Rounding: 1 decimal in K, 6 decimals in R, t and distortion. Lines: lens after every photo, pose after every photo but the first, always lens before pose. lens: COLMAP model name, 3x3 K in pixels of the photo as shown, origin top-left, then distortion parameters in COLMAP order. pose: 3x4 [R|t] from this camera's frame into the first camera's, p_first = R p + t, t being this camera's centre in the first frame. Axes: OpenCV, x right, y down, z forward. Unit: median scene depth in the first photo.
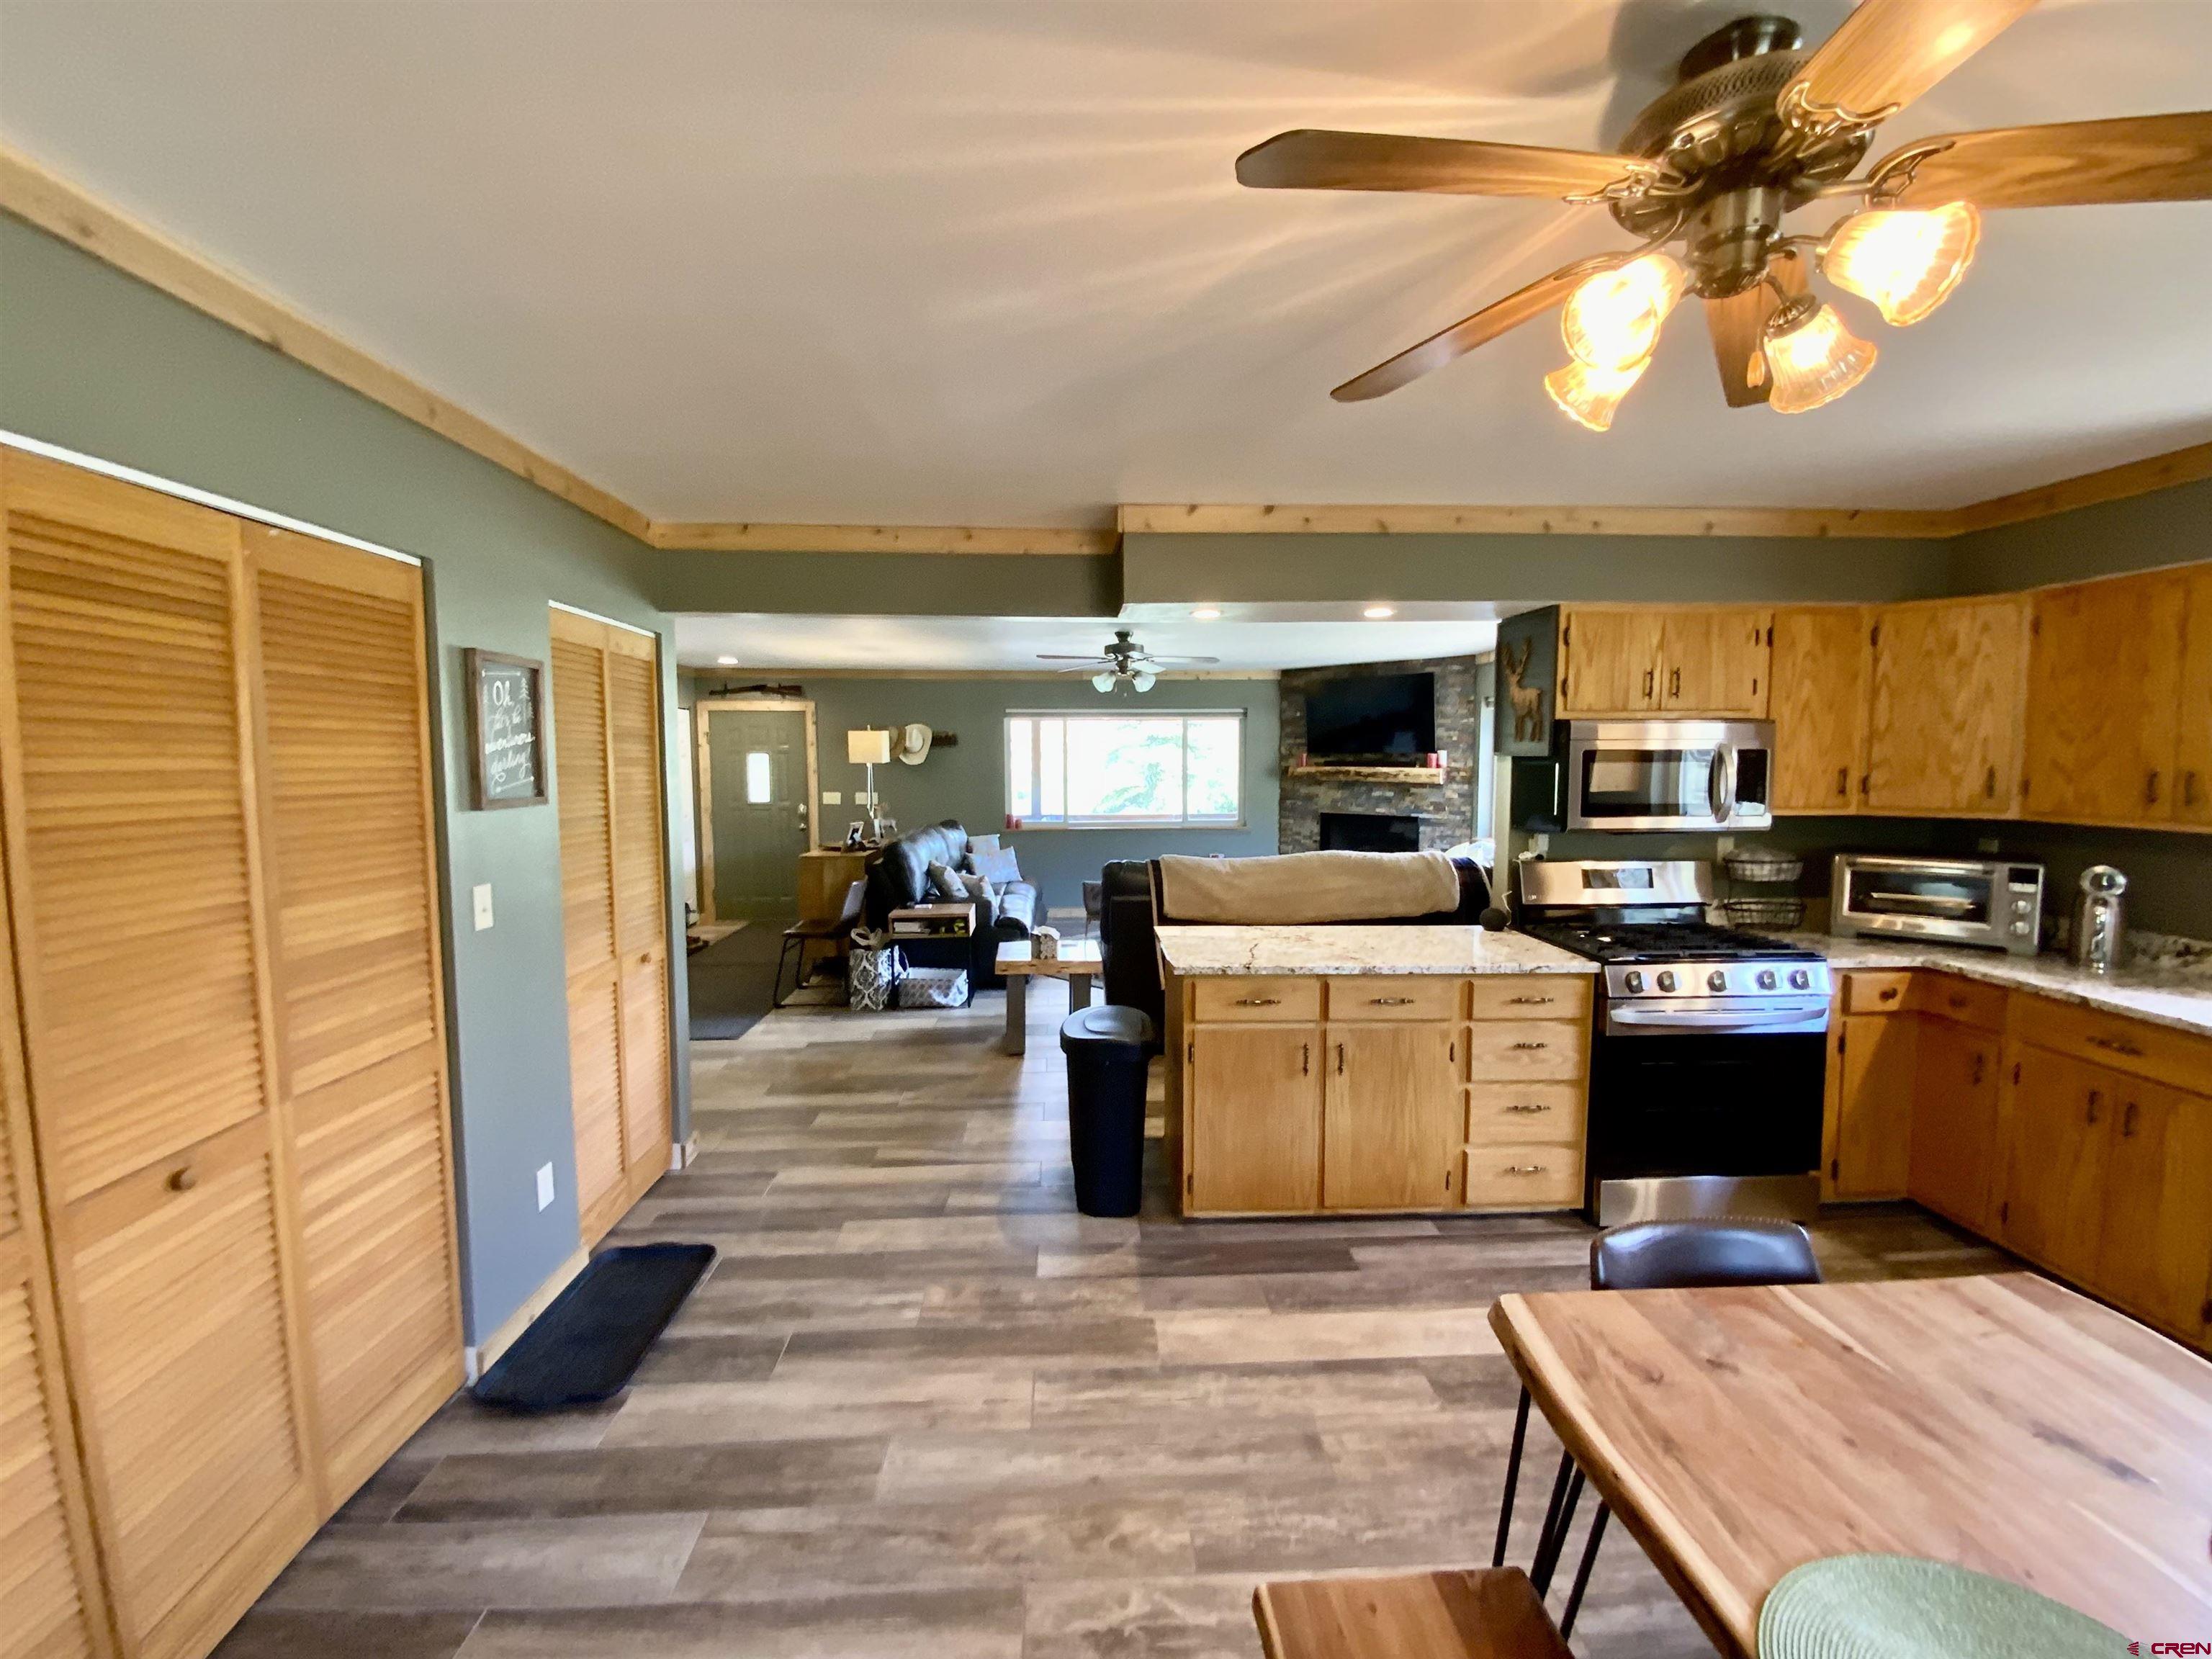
lens RADIAL K [[894.2, 0, 1107.3], [0, 894.2, 827.7], [0, 0, 1]] dist [0.004615, -0.007545]
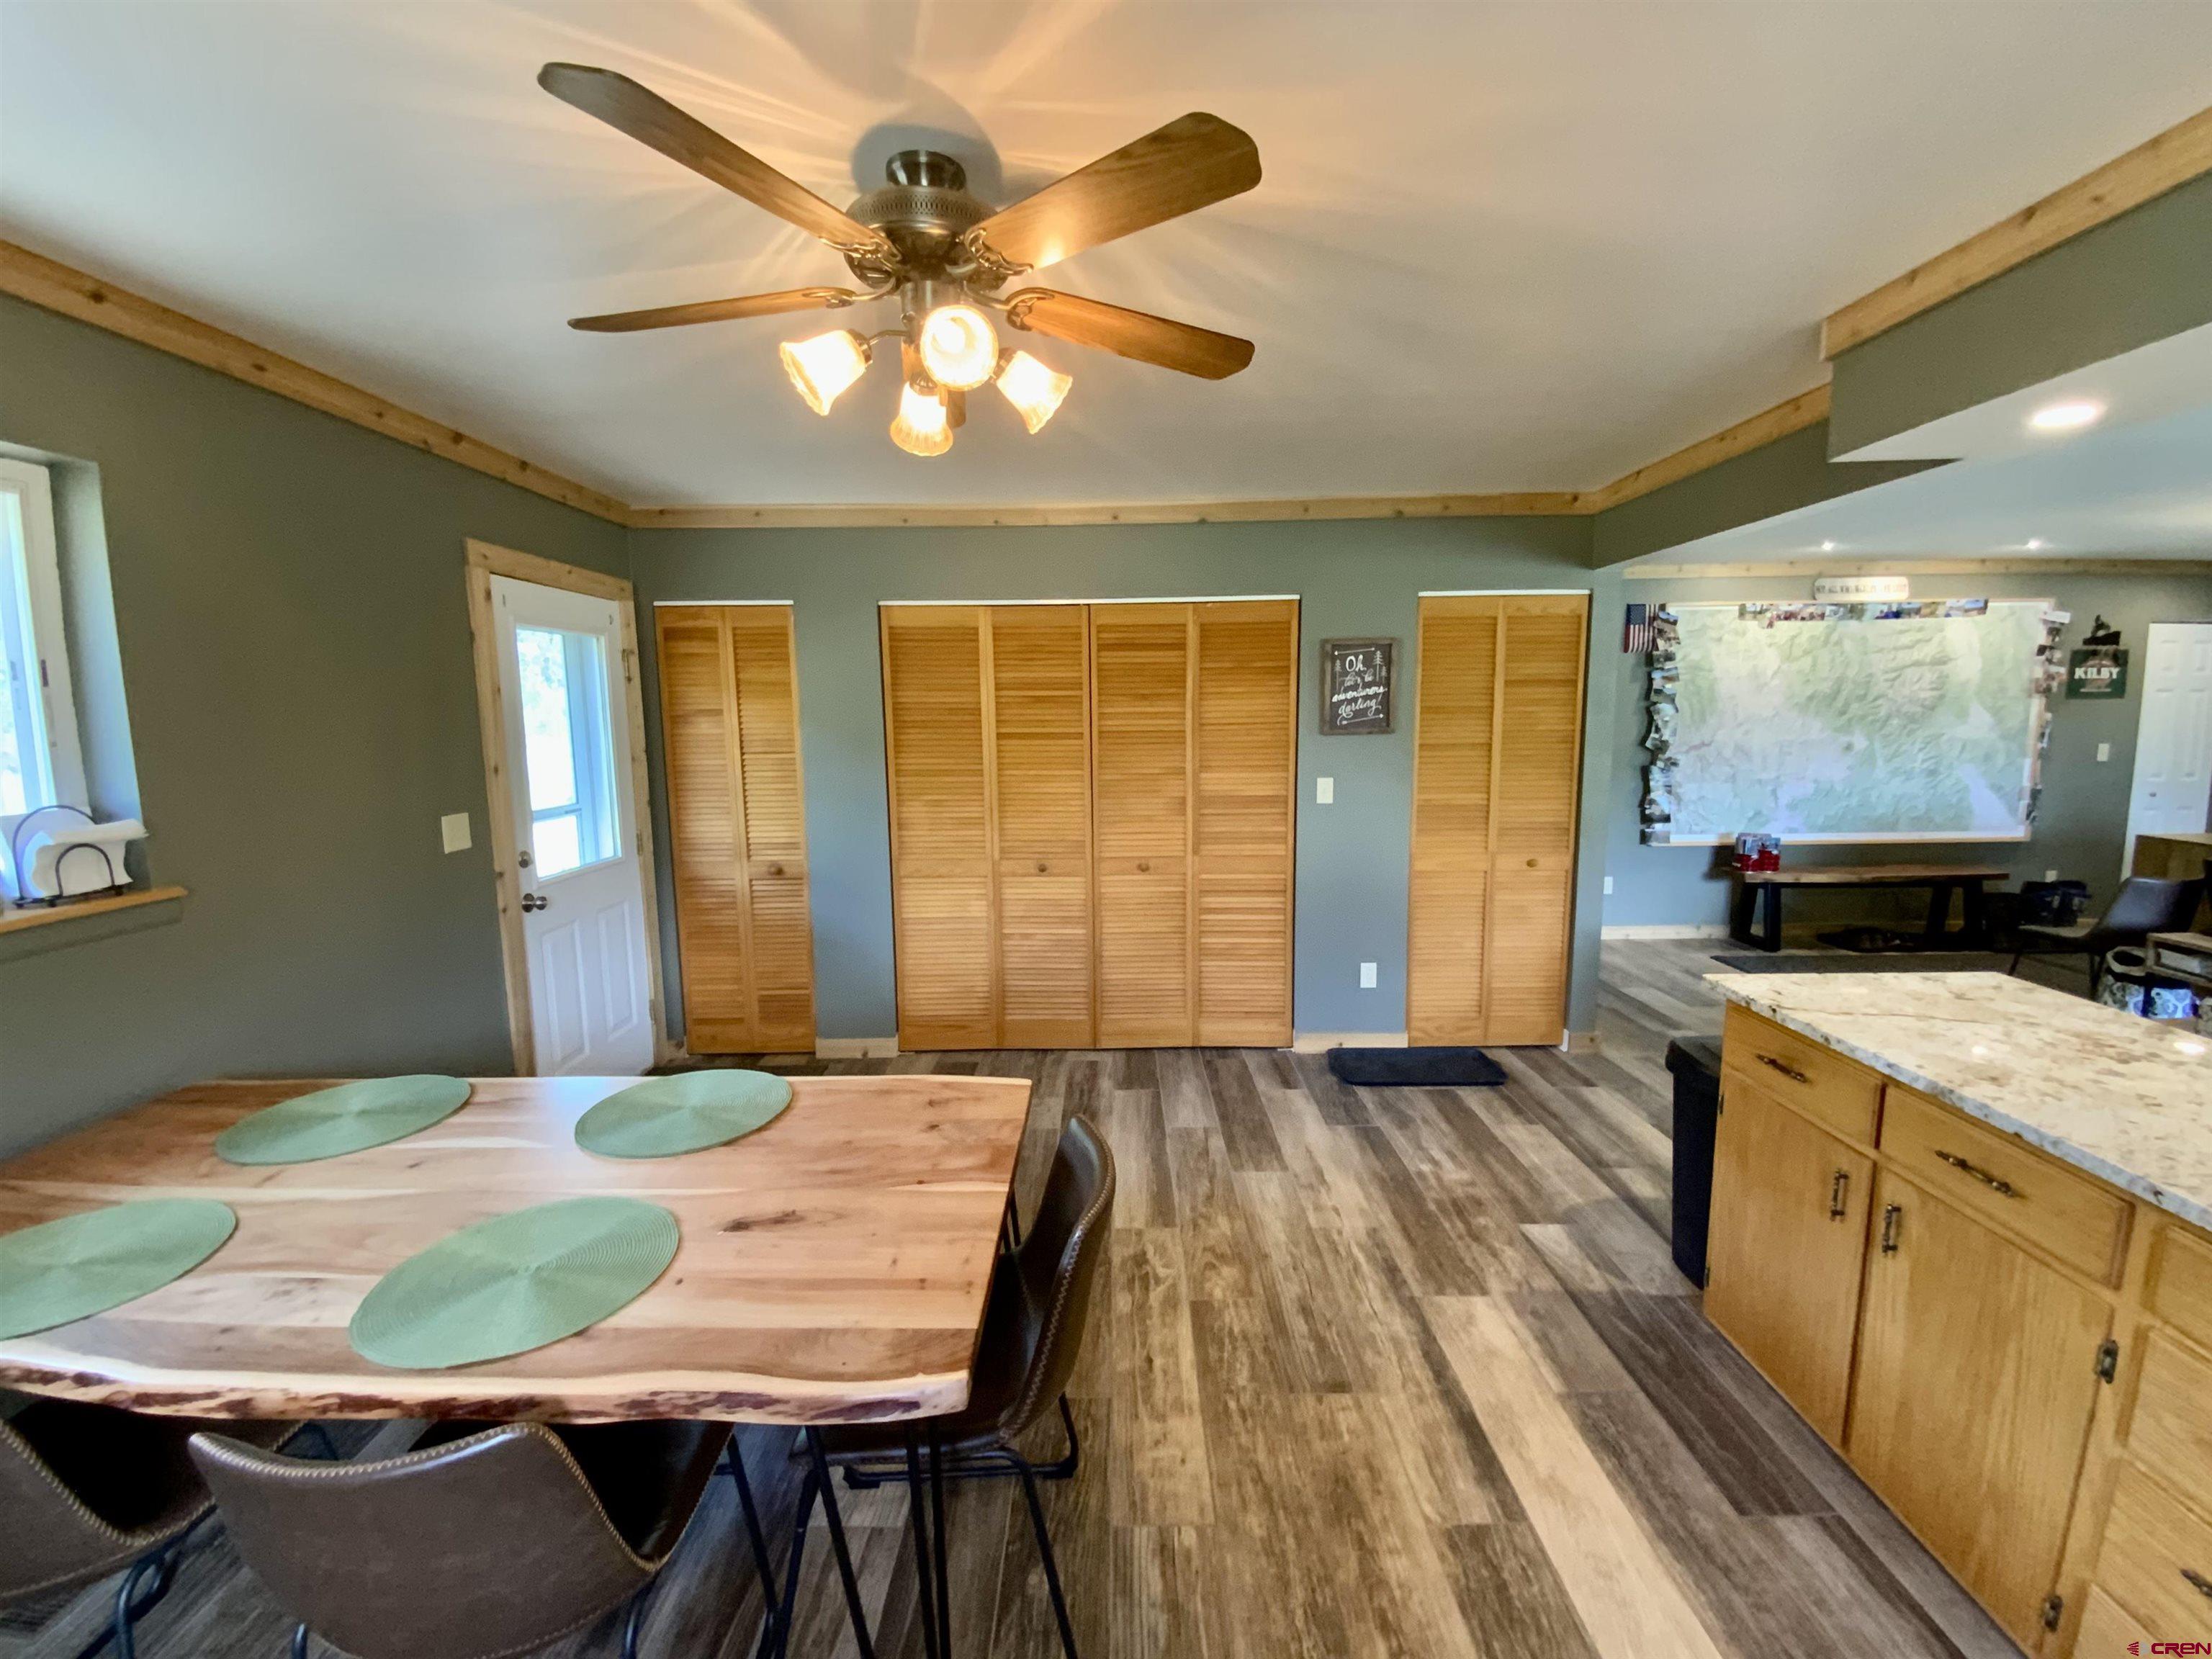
lens RADIAL K [[894.2, 0, 1107.1], [0, 894.2, 830.6], [0, 0, 1]] dist [0.004615, -0.007545]
pose [[-0.061523, 0.130489, -0.989539, 0.805609], [-0.060167, 0.989129, 0.134176, -0.031828], [0.996291, 0.067792, -0.053003, 0.526517]]
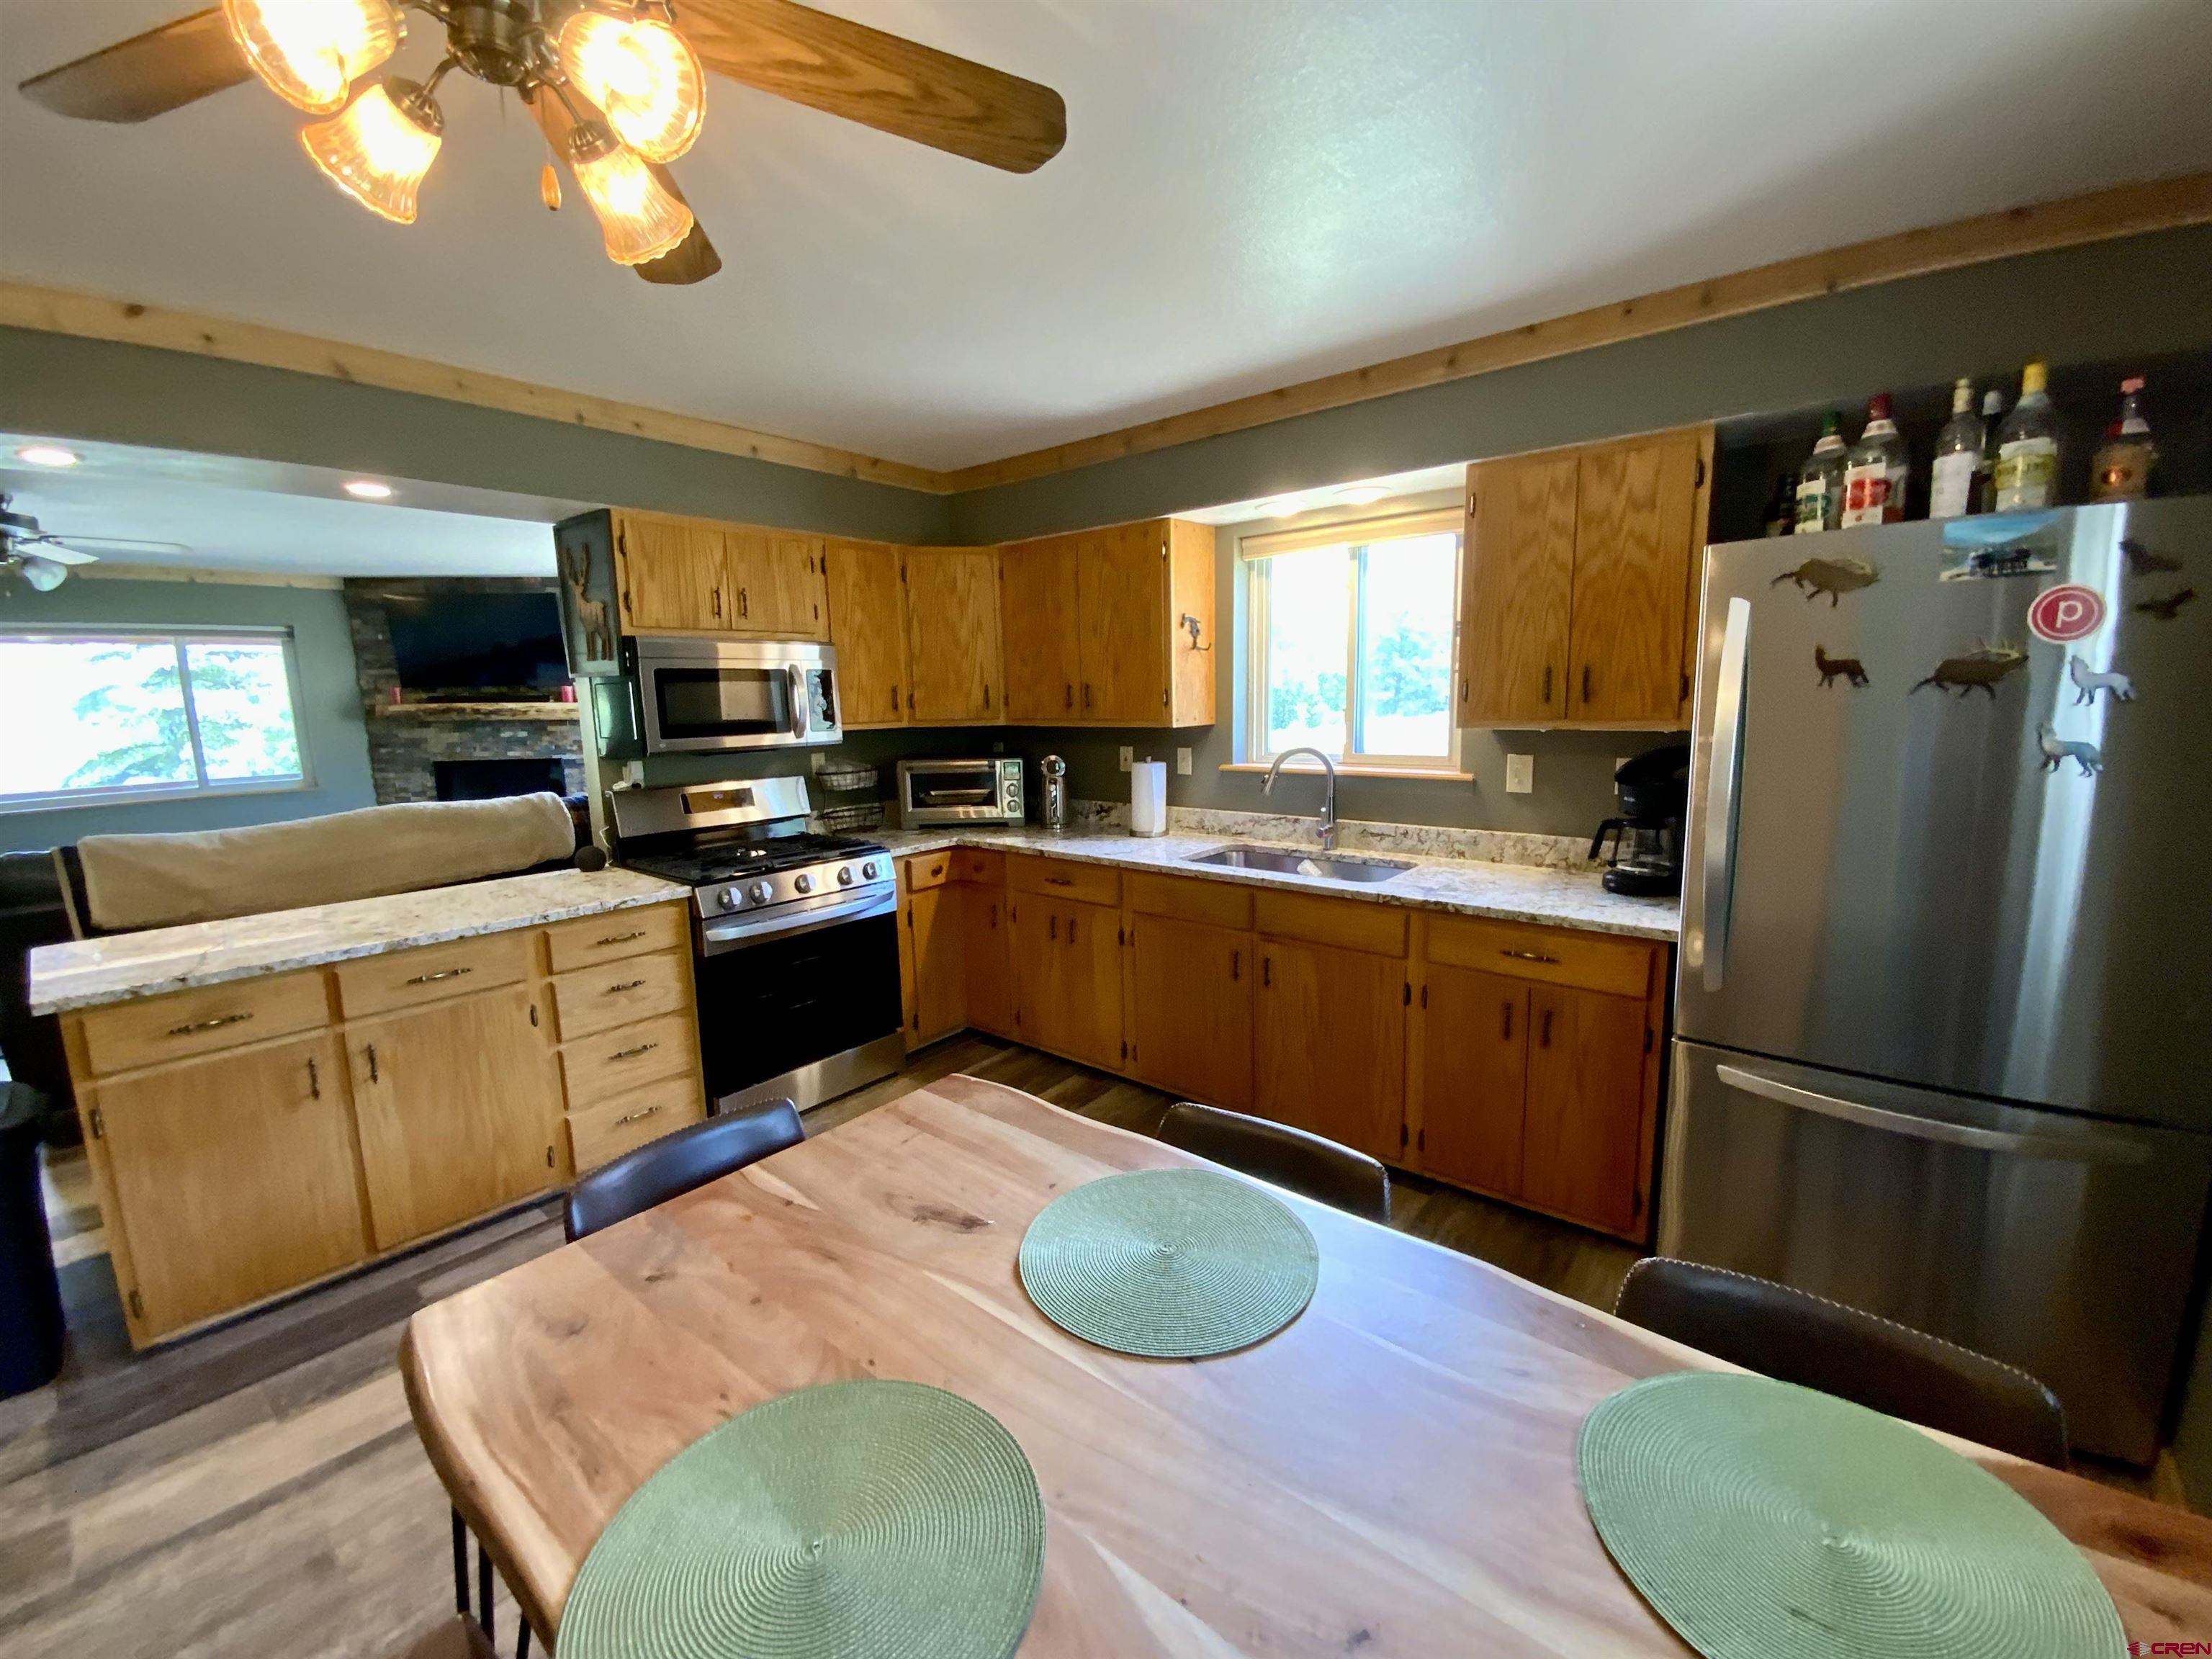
lens RADIAL K [[894.2, 0, 1103.2], [0, 894.2, 835.3], [0, 0, 1]] dist [0.004615, -0.007545]
pose [[0.674121, -0.128760, 0.727311, 0.146700], [0.073786, 0.991502, 0.107142, 0.023425], [-0.734926, -0.018561, 0.677893, 0.000200]]
